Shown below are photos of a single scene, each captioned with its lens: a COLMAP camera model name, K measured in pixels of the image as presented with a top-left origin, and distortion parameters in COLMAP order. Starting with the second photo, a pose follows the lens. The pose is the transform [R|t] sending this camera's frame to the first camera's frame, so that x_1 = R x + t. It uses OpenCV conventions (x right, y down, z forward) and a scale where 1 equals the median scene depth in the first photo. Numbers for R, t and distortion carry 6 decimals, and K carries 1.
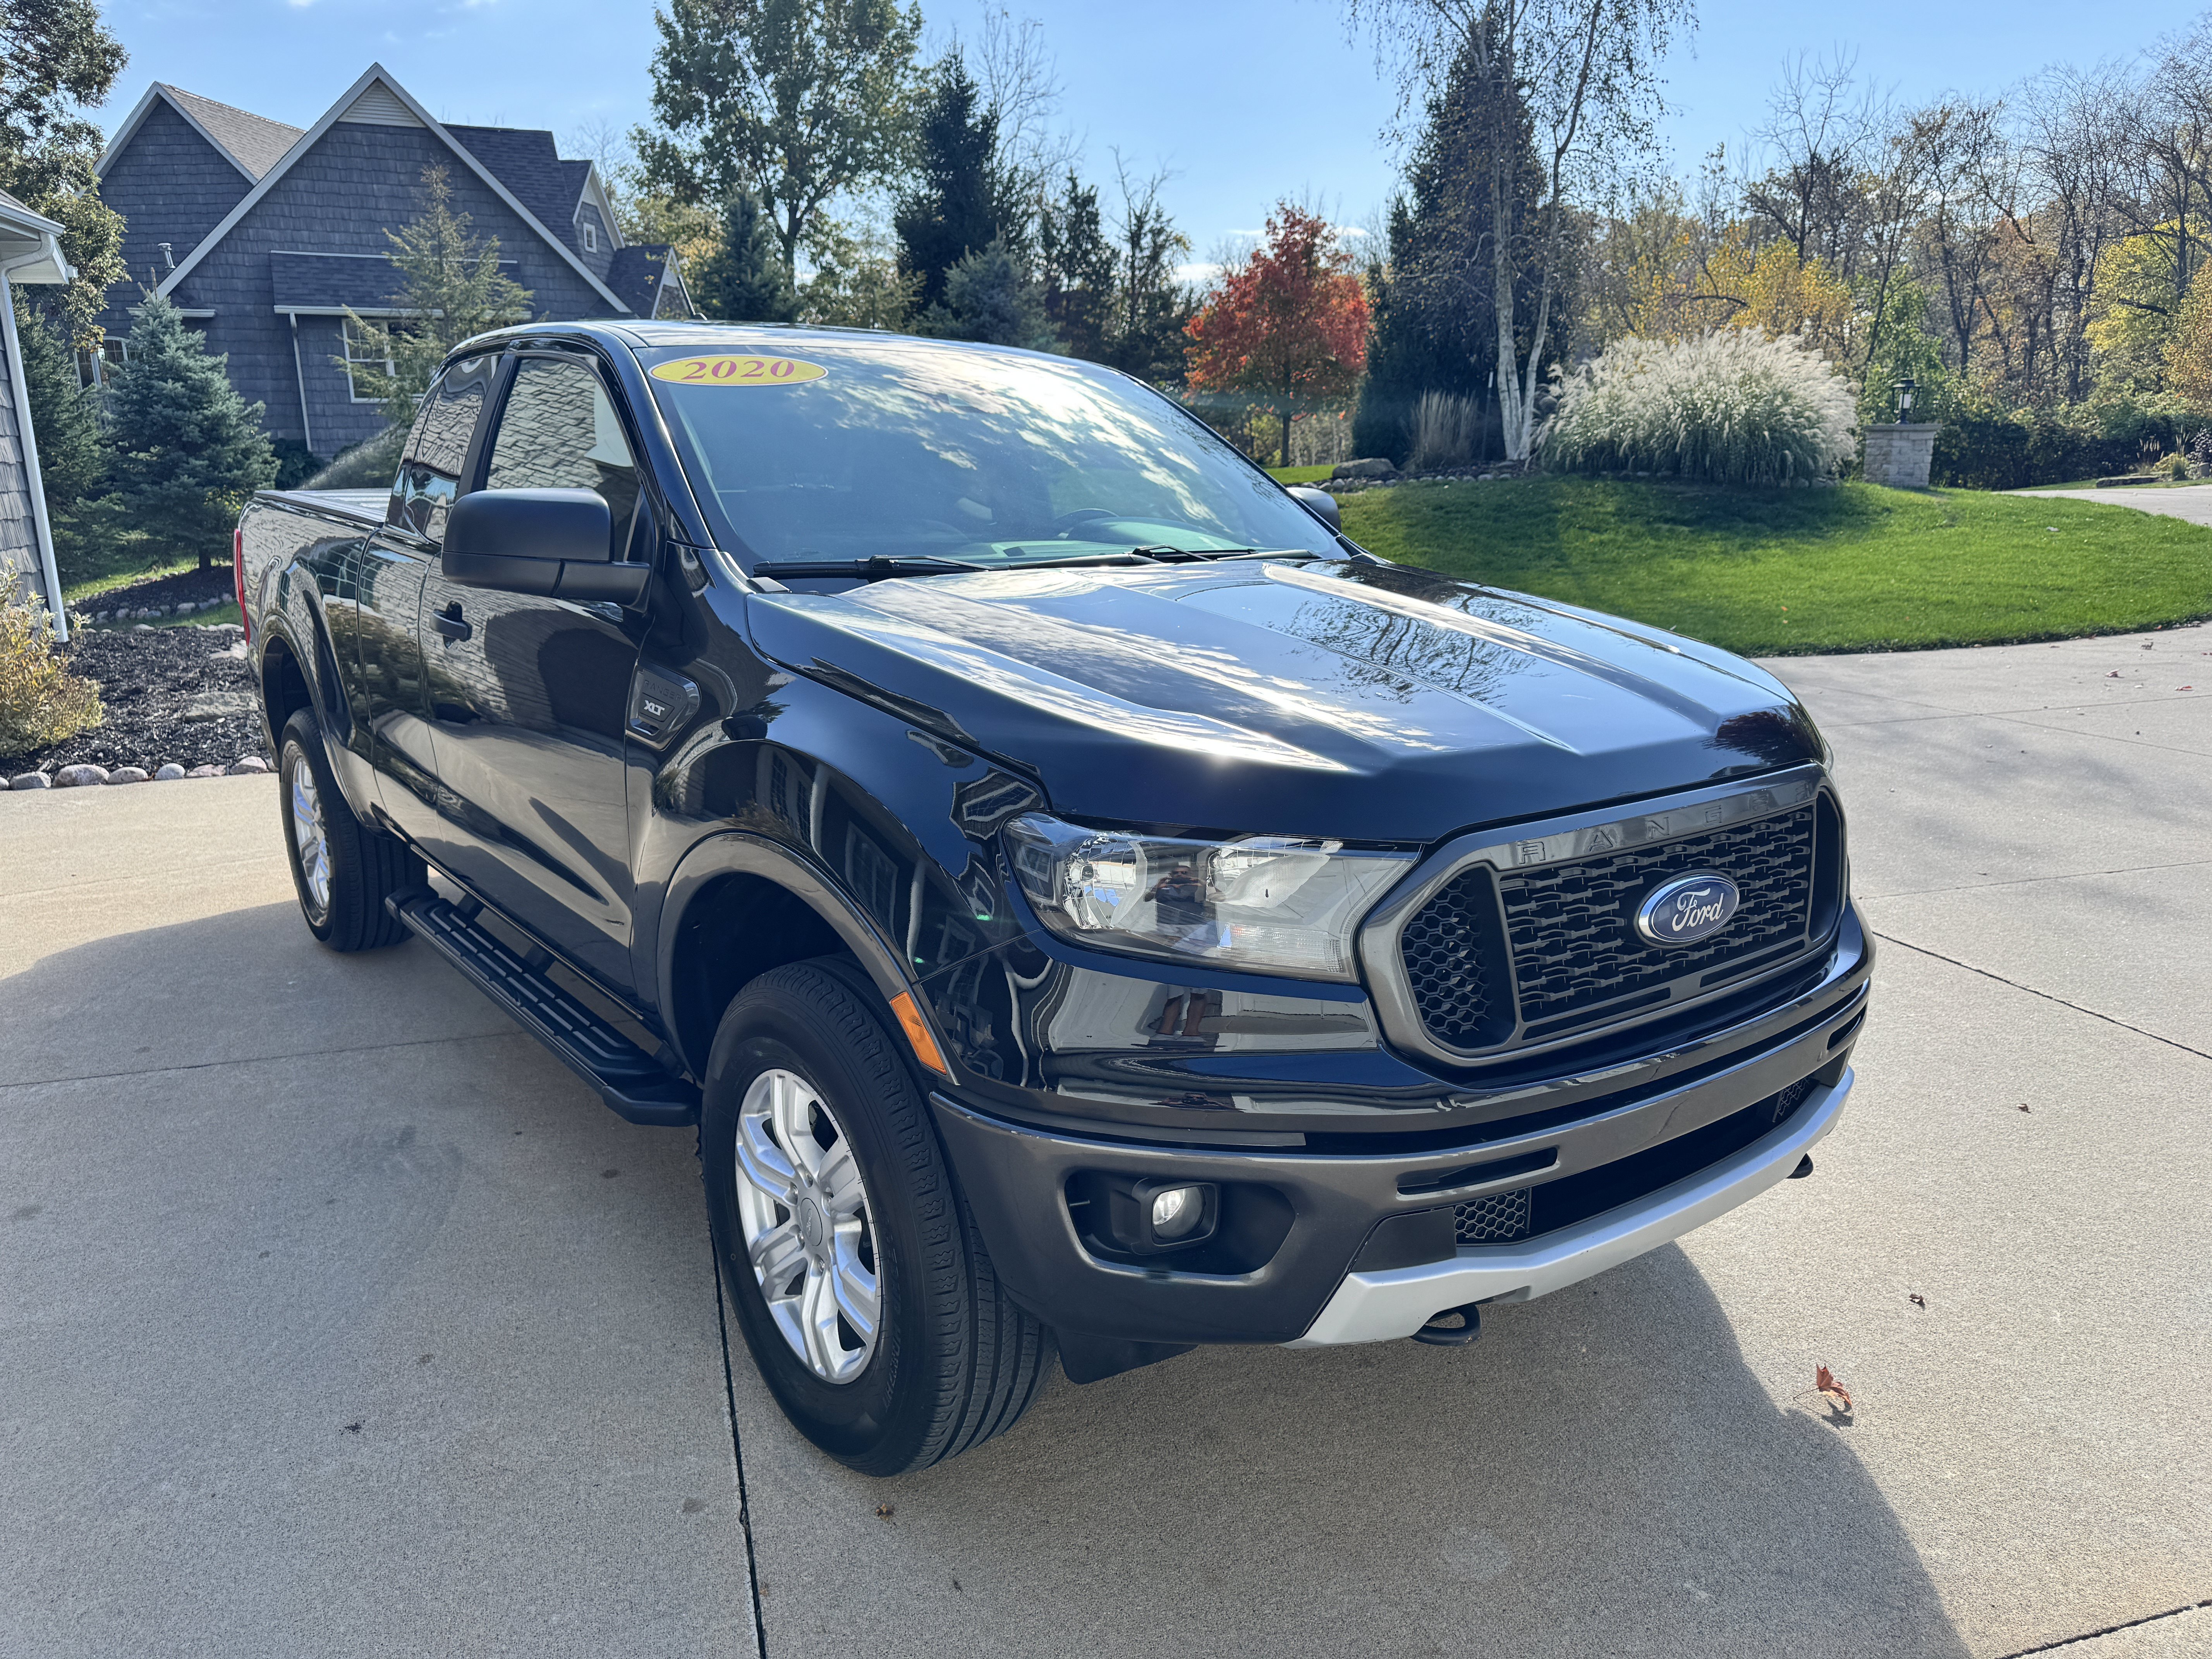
lens RADIAL K [[1558.8, 0, 1089.7], [0, 1558.8, 836.6], [0, 0, 1]] dist [0.018758, -0.022334]
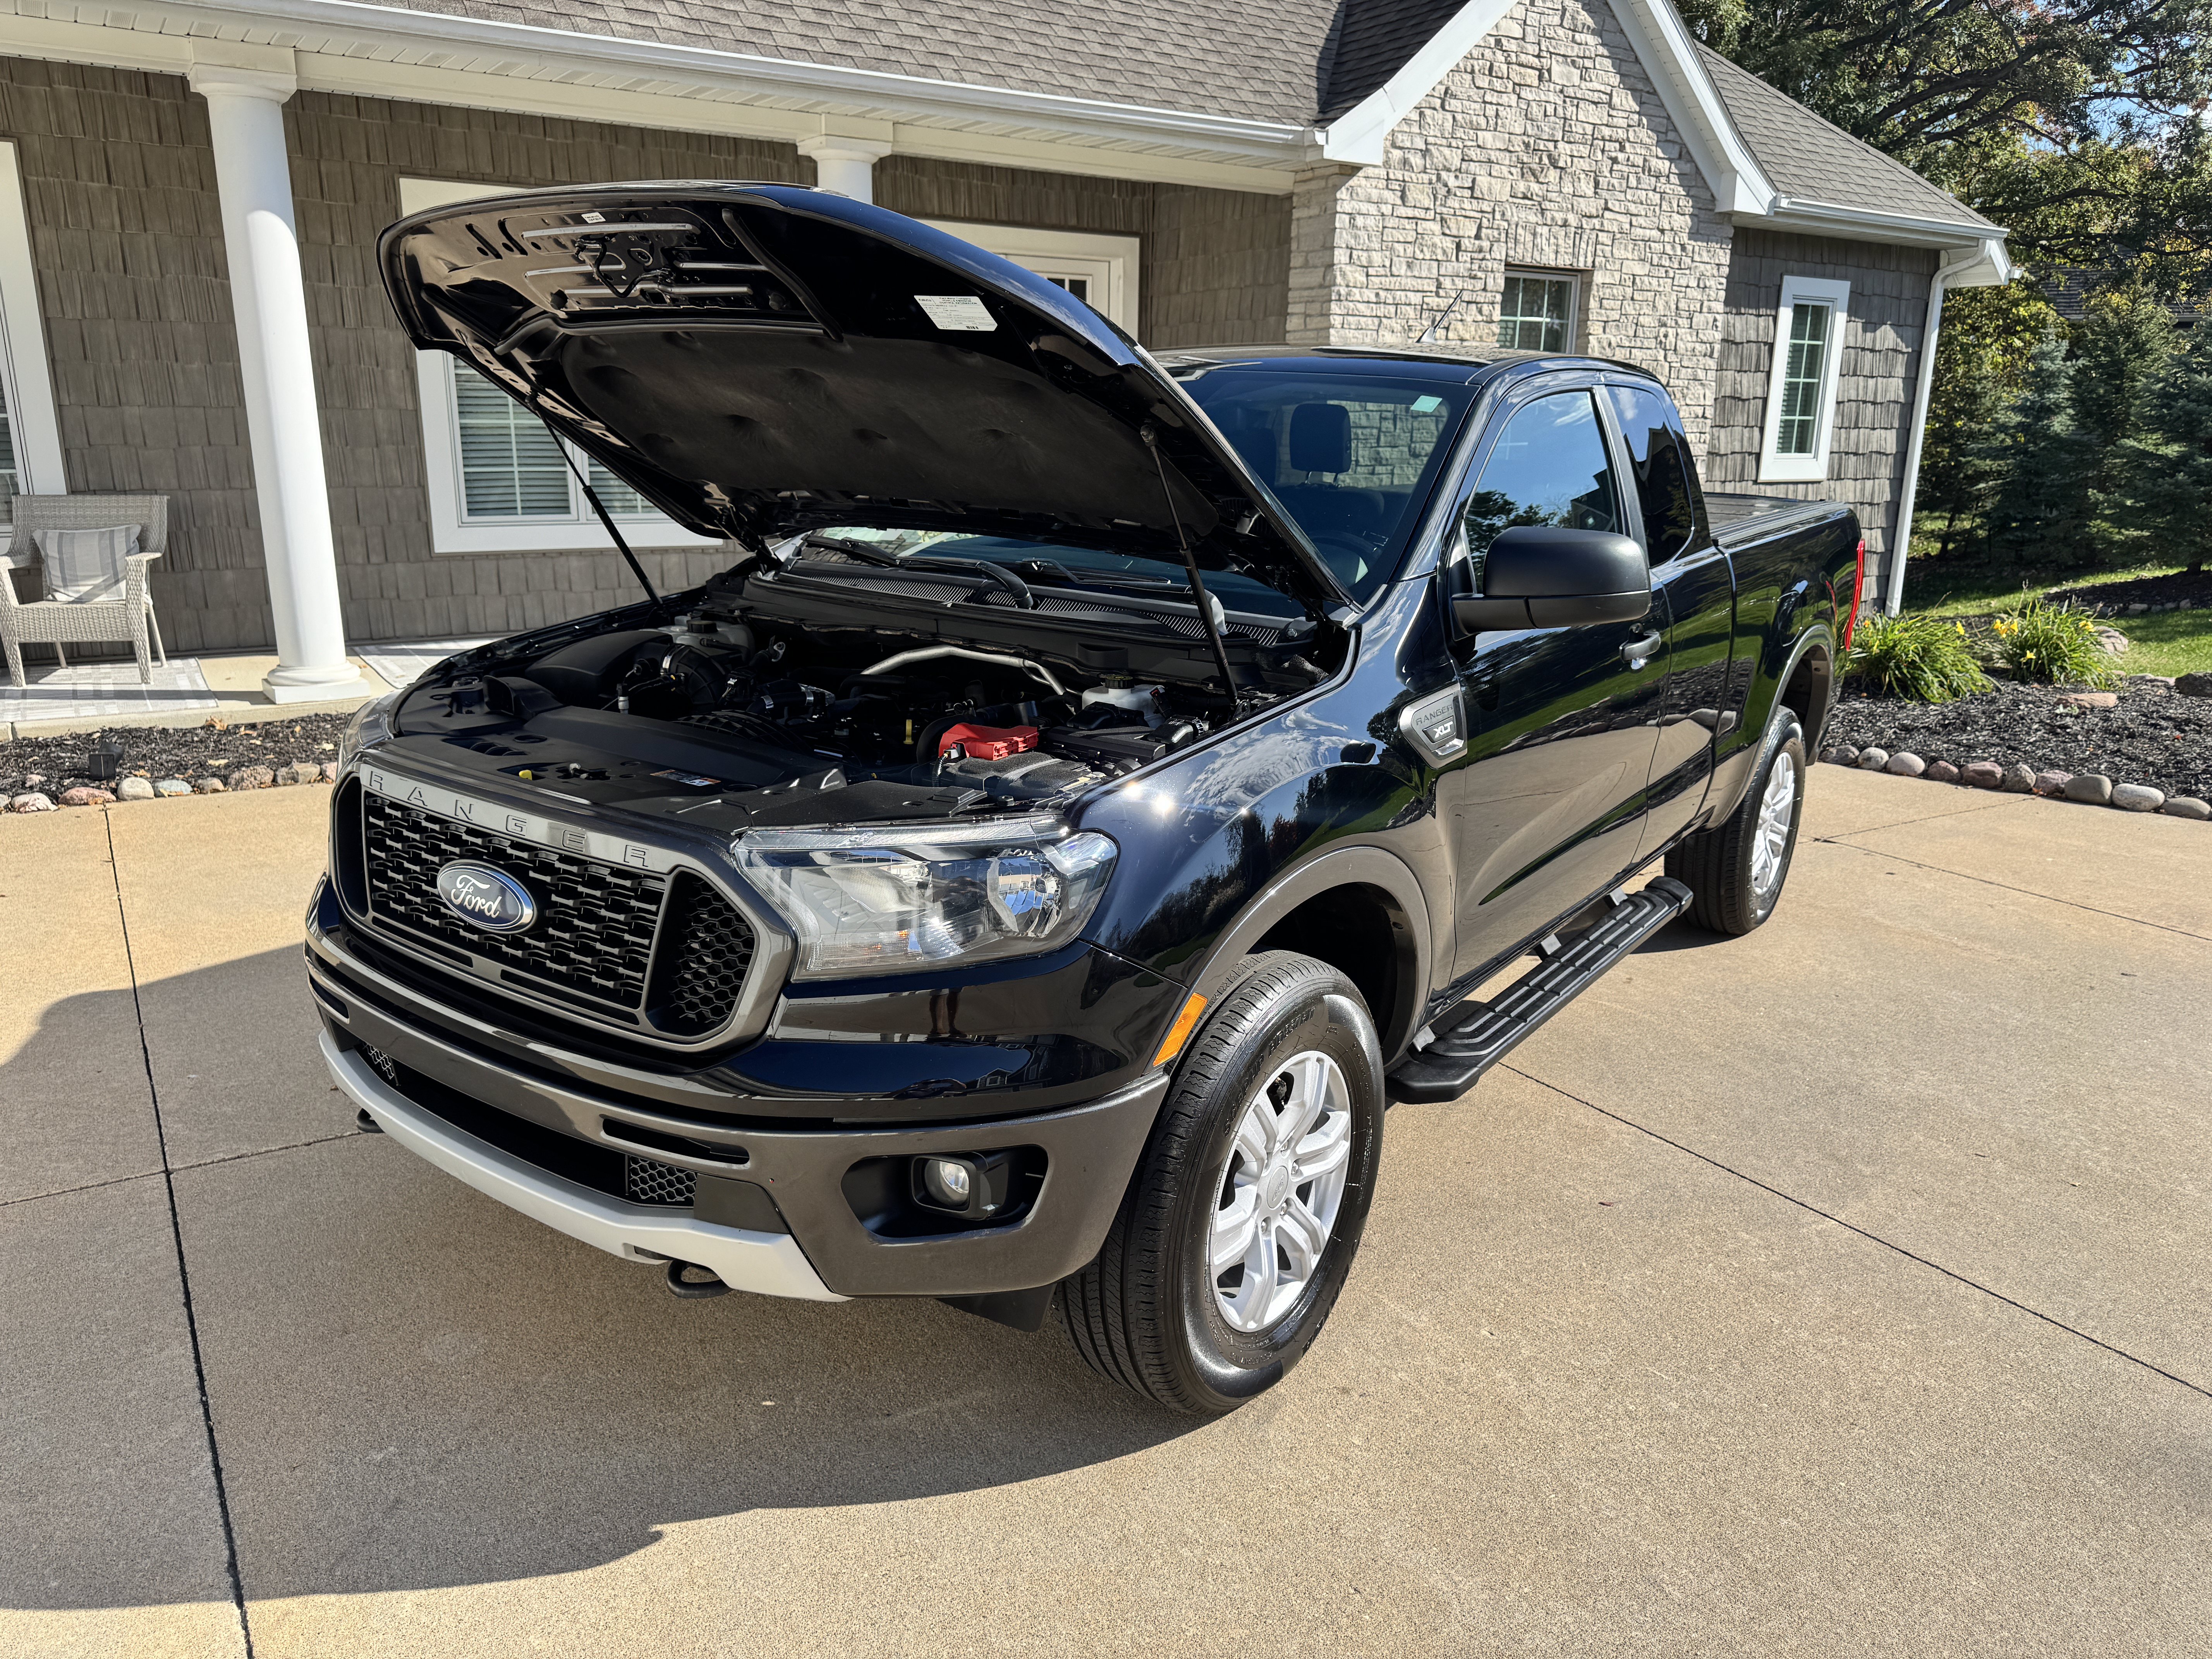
lens RADIAL K [[1558.8, 0, 1116.2], [0, 1558.8, 825.4], [0, 0, 1]] dist [0.018758, -0.022334]
pose [[0.296525, 0.252425, -0.921062, 0.159120], [-0.252607, 0.950819, 0.179257, -0.032442], [0.921012, 0.179512, 0.345706, 0.108503]]
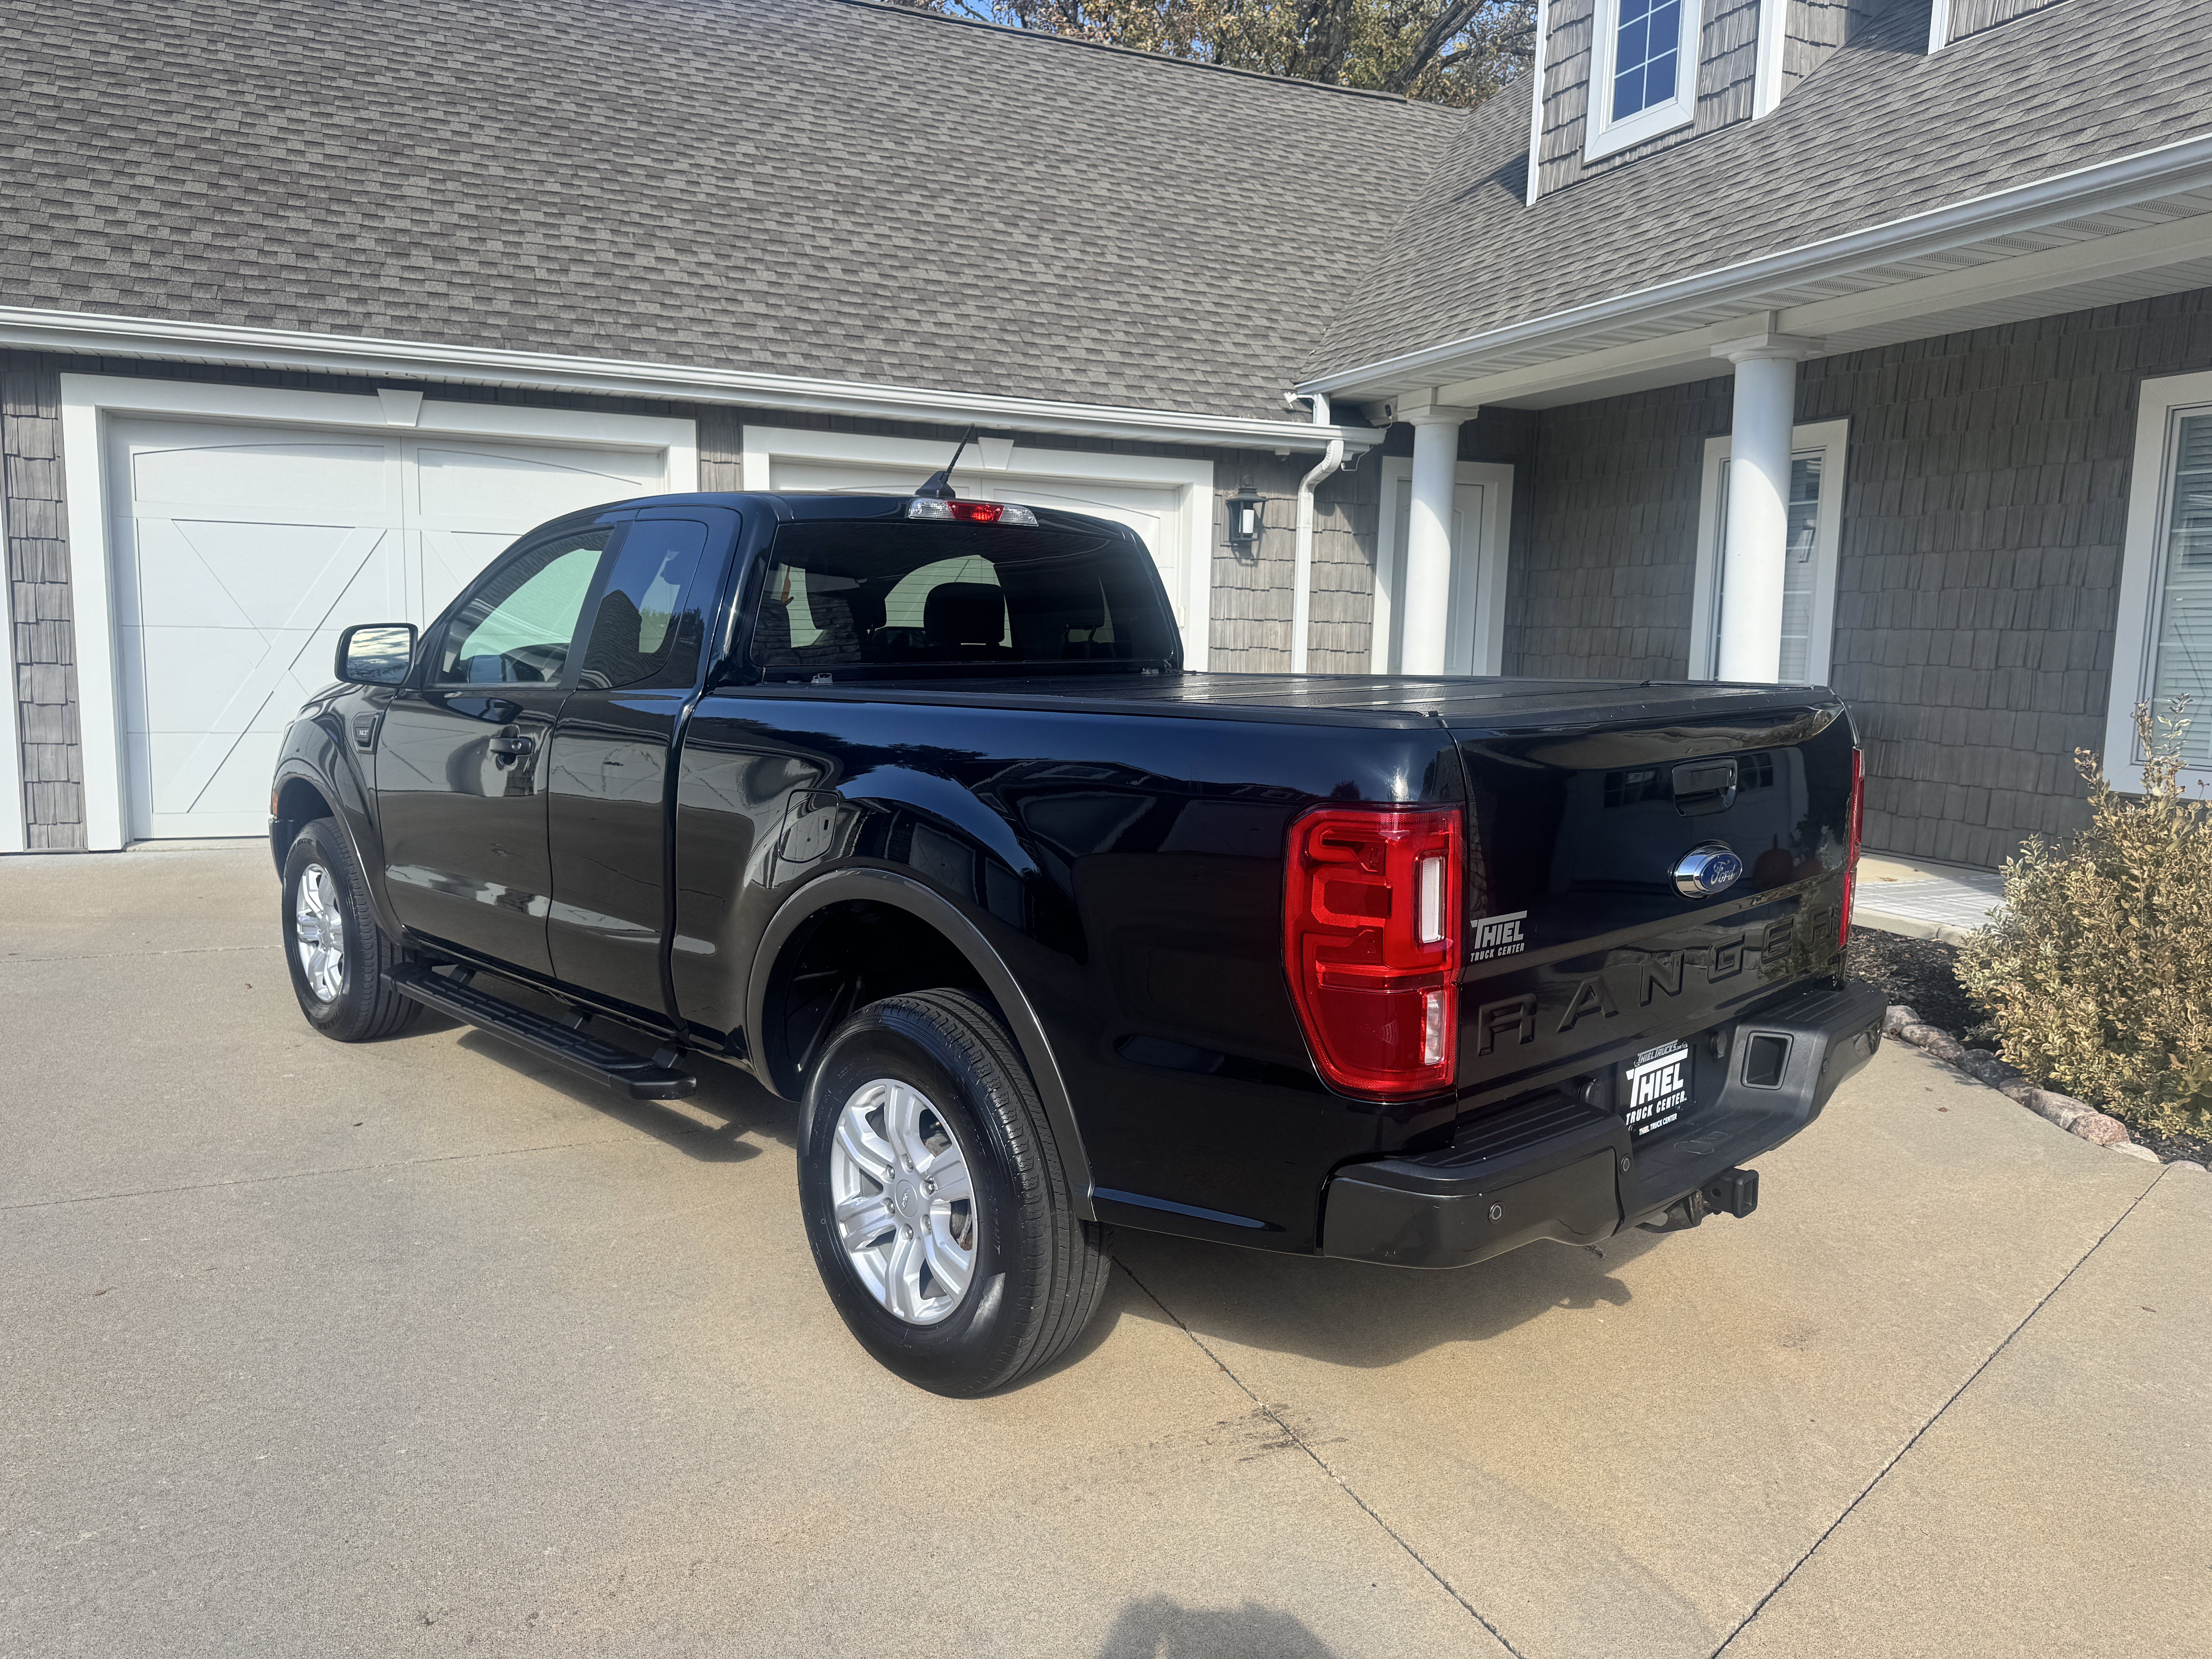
lens RADIAL K [[1558.8, 0, 1098.5], [0, 1558.8, 847.8], [0, 0, 1]] dist [0.018758, -0.022334]
pose [[-0.991570, 0.000643, -0.129570, -0.049098], [-0.048104, 0.926692, 0.372729, -0.103902], [0.120311, 0.375820, -0.918850, 0.430406]]
